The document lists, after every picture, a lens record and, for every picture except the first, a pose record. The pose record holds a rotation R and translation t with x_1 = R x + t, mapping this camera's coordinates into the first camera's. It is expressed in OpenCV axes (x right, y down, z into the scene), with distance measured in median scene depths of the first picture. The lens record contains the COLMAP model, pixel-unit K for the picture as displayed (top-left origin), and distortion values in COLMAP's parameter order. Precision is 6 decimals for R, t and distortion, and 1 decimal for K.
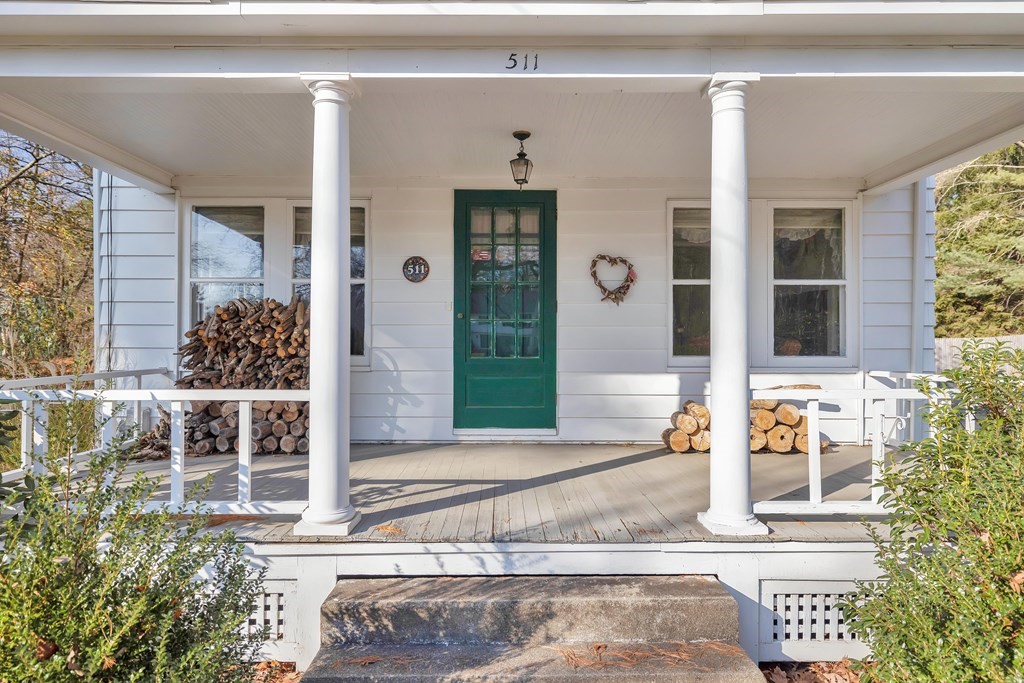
lens RADIAL K [[593.8, 0, 512.0], [0, 593.8, 341.5], [0, 0, 1]] dist [-0.000399, -0.000643]
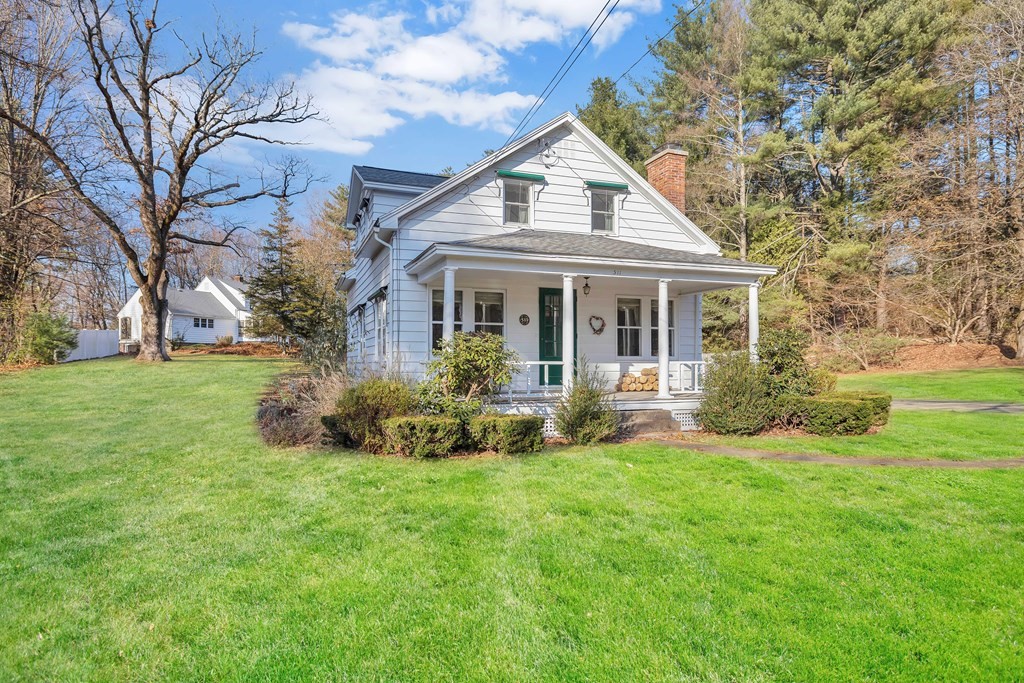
lens RADIAL K [[593.8, 0, 512.0], [0, 593.8, 341.5], [0, 0, 1]] dist [-0.000399, -0.000643]
pose [[0.938406, 0.011026, 0.345358, -1.049186], [-0.000440, 0.999528, -0.030714, 0.041678], [-0.345534, 0.028670, 0.937968, -1.257149]]
